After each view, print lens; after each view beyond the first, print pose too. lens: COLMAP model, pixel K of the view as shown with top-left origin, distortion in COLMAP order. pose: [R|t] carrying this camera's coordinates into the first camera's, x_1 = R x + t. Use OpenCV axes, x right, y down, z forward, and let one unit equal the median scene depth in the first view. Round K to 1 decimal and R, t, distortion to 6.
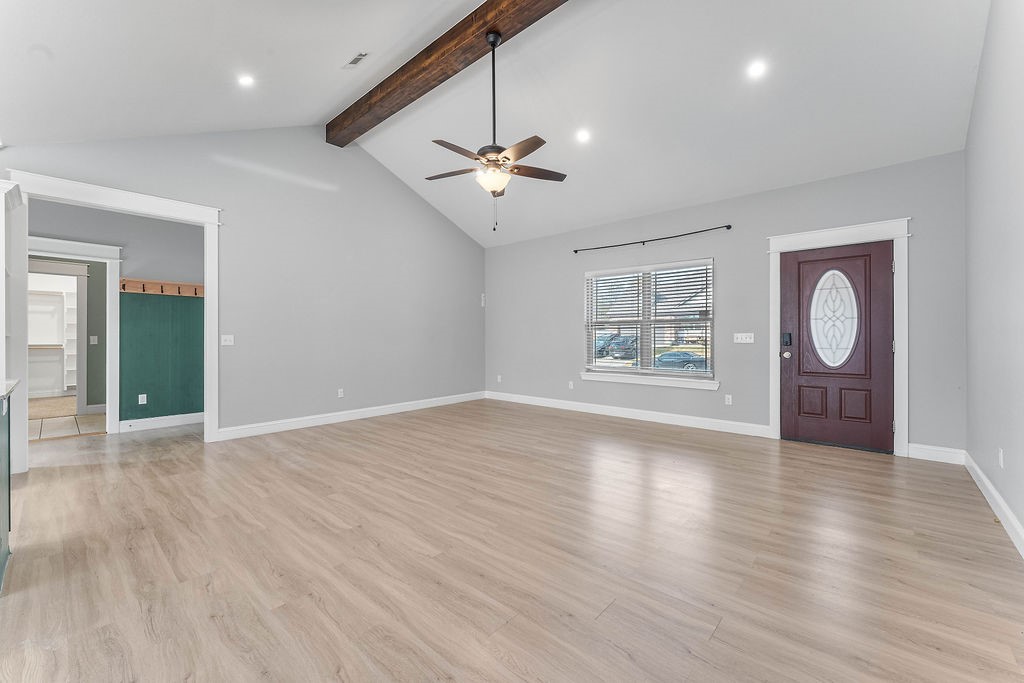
lens RADIAL K [[424.2, 0, 511.1], [0, 424.2, 339.8], [0, 0, 1]] dist [0.002083, -0.000343]
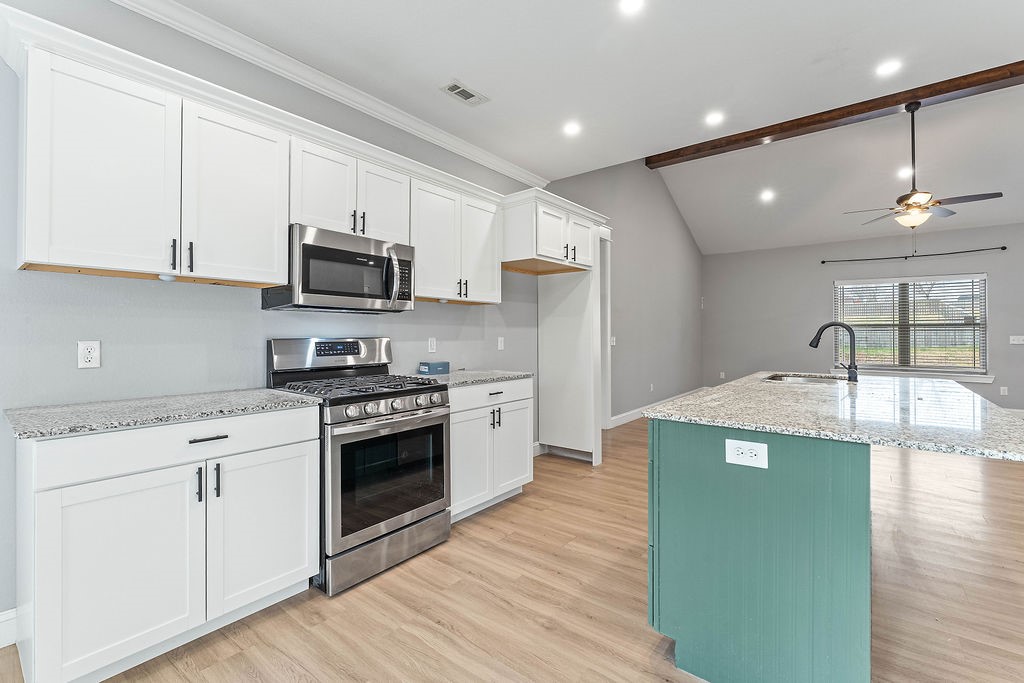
lens RADIAL K [[454.0, 0, 504.0], [0, 454.0, 332.7], [0, 0, 1]] dist [-0.001703, -0.000271]
pose [[0.998190, 0.002863, 0.060064, -1.137807], [-0.002339, 0.999959, -0.008795, -0.011482], [-0.060087, 0.008639, 0.998156, -0.234786]]
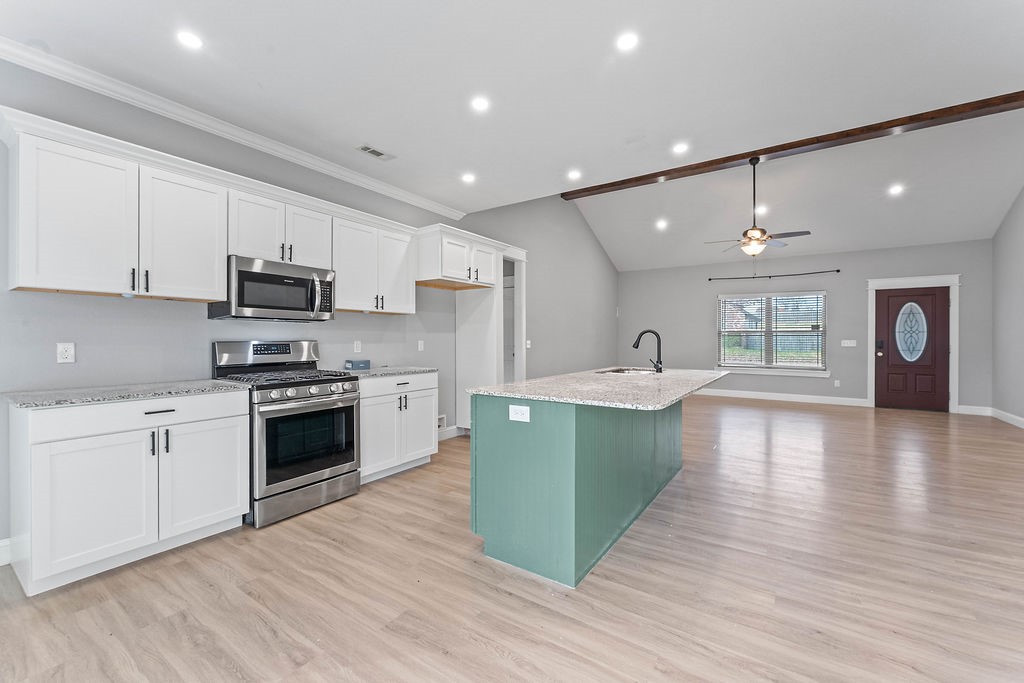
lens RADIAL K [[424.2, 0, 509.5], [0, 424.2, 341.0], [0, 0, 1]] dist [0.002083, -0.000343]
pose [[0.989820, 0.003142, 0.142292, -1.016502], [-0.003191, 0.999995, 0.000119, -0.010405], [-0.142291, -0.000572, 0.989825, -0.406970]]
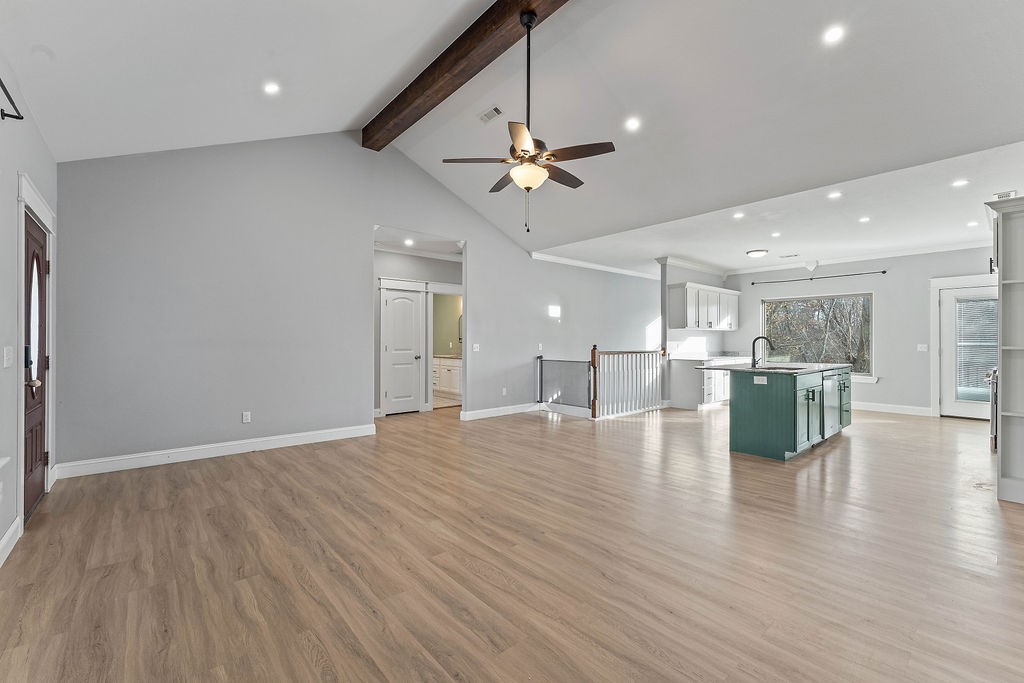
lens RADIAL K [[423.8, 0, 514.7], [0, 423.8, 334.5], [0, 0, 1]] dist [-0.000171, 0.000046]
pose [[-0.993317, 0.001823, 0.115400, -0.095768], [0.000251, 0.999907, -0.013635, -0.022874], [-0.115414, -0.013515, -0.993226, 1.596061]]
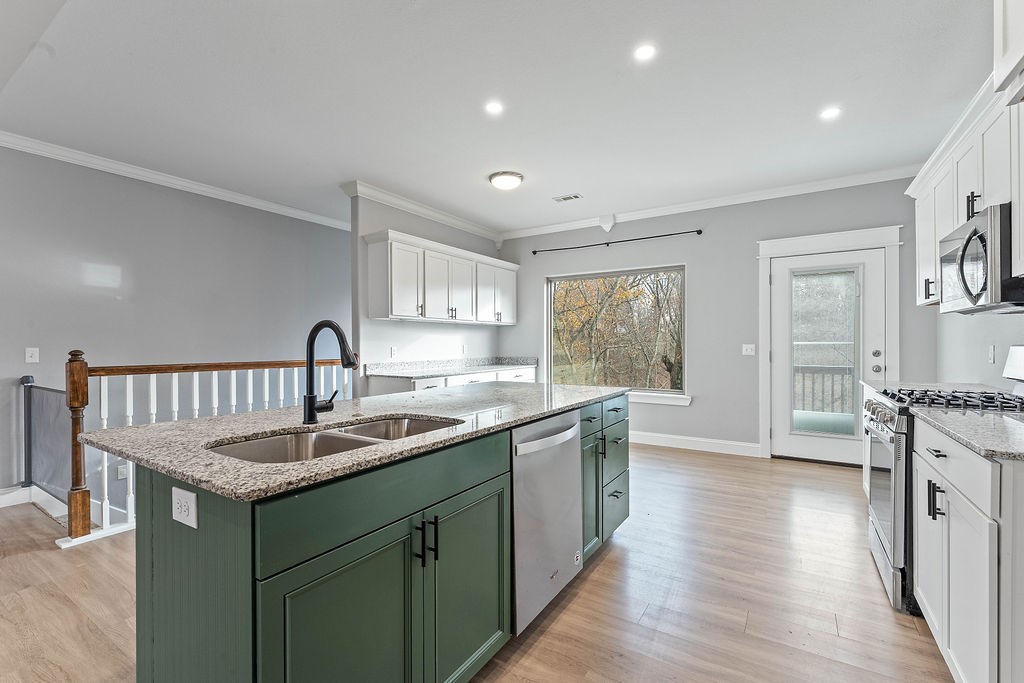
lens RADIAL K [[454.0, 0, 513.7], [0, 454.0, 334.5], [0, 0, 1]] dist [-0.001703, -0.000271]
pose [[-0.983867, 0.001804, -0.178893, -0.703274], [0.005223, 0.999813, -0.018641, -0.013672], [0.178825, -0.019275, -0.983692, 0.783020]]
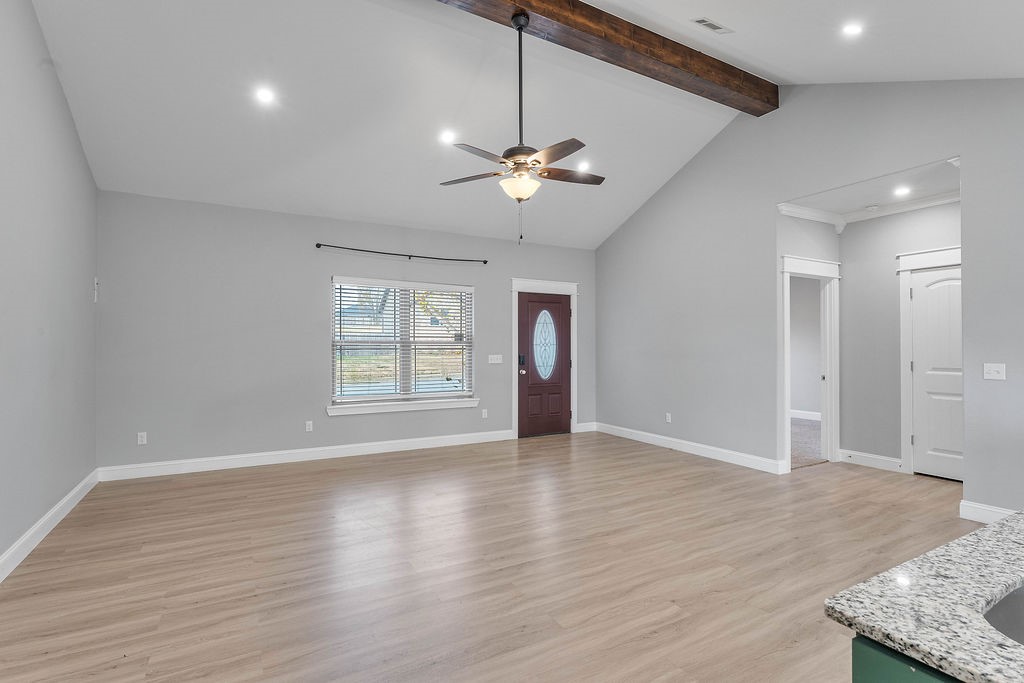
lens RADIAL K [[493.2, 0, 515.4], [0, 493.2, 342.1], [0, 0, 1]] dist [-0.012069, -0.000822]
pose [[0.306907, 0.008971, 0.951697, -0.831660], [0.004108, 0.999934, -0.010750, -0.041403], [-0.951731, 0.007209, 0.306850, 0.594675]]
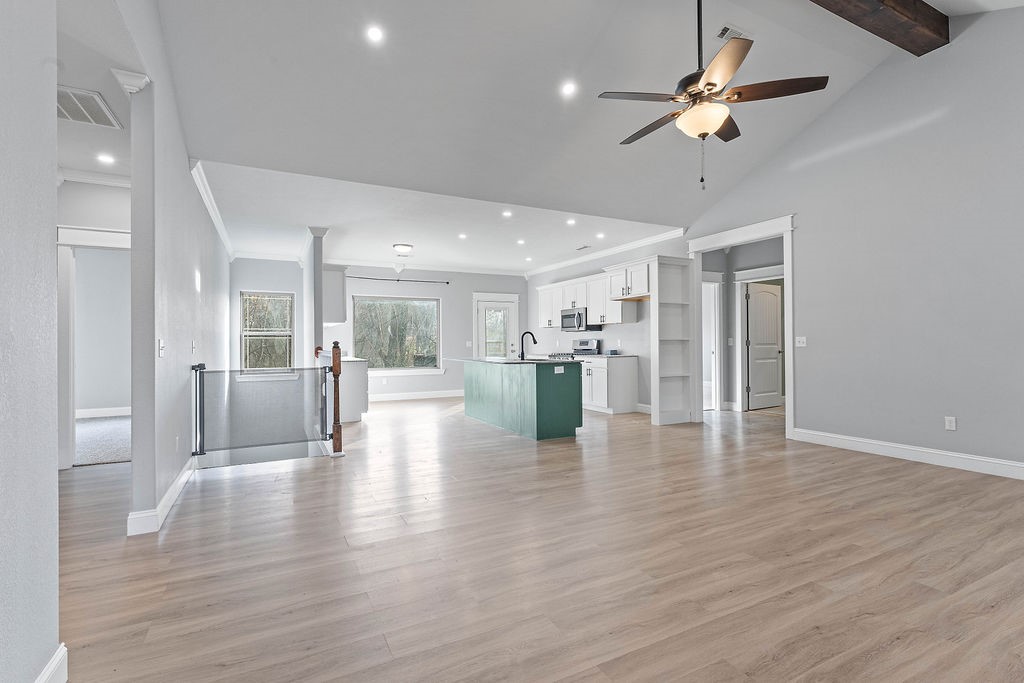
lens RADIAL K [[466.7, 0, 496.7], [0, 466.7, 346.3], [0, 0, 1]] dist [-0.011129, 0.000493]
pose [[-0.377799, 0.010470, -0.925828, 0.681212], [0.005721, 0.999943, 0.008974, -0.002494], [0.925870, -0.001907, -0.377838, 0.820168]]
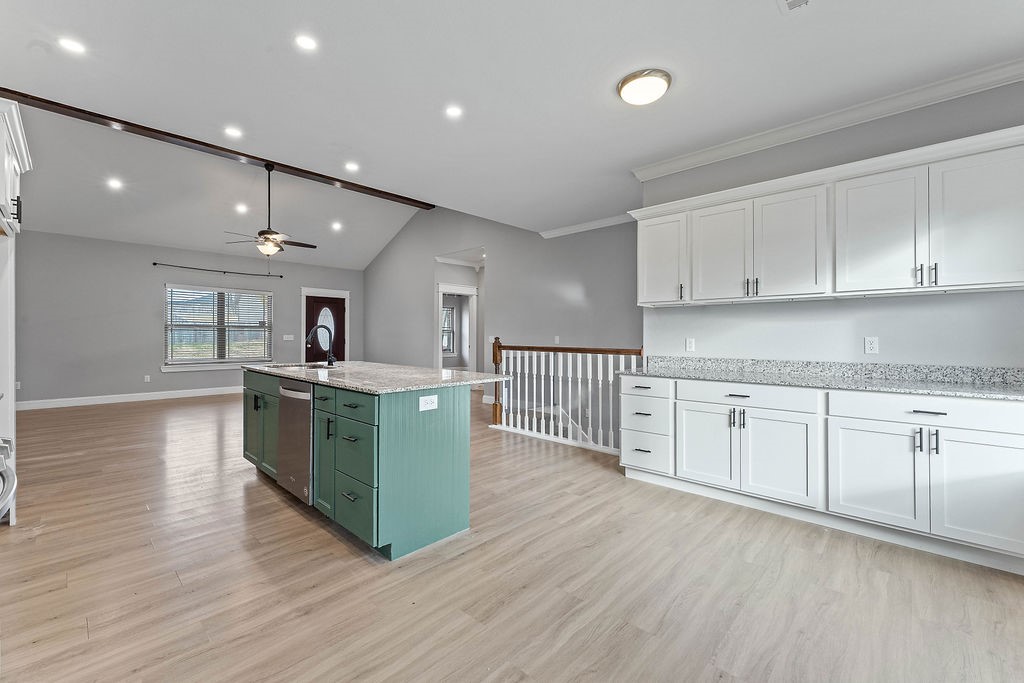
lens RADIAL K [[424.2, 0, 508.9], [0, 424.2, 336.0], [0, 0, 1]] dist [0.002083, -0.000343]
pose [[0.017586, 0.000515, 0.999845, -1.490686], [0.001203, 0.999999, -0.000536, -0.010604], [-0.999845, 0.001213, 0.017586, -0.013594]]
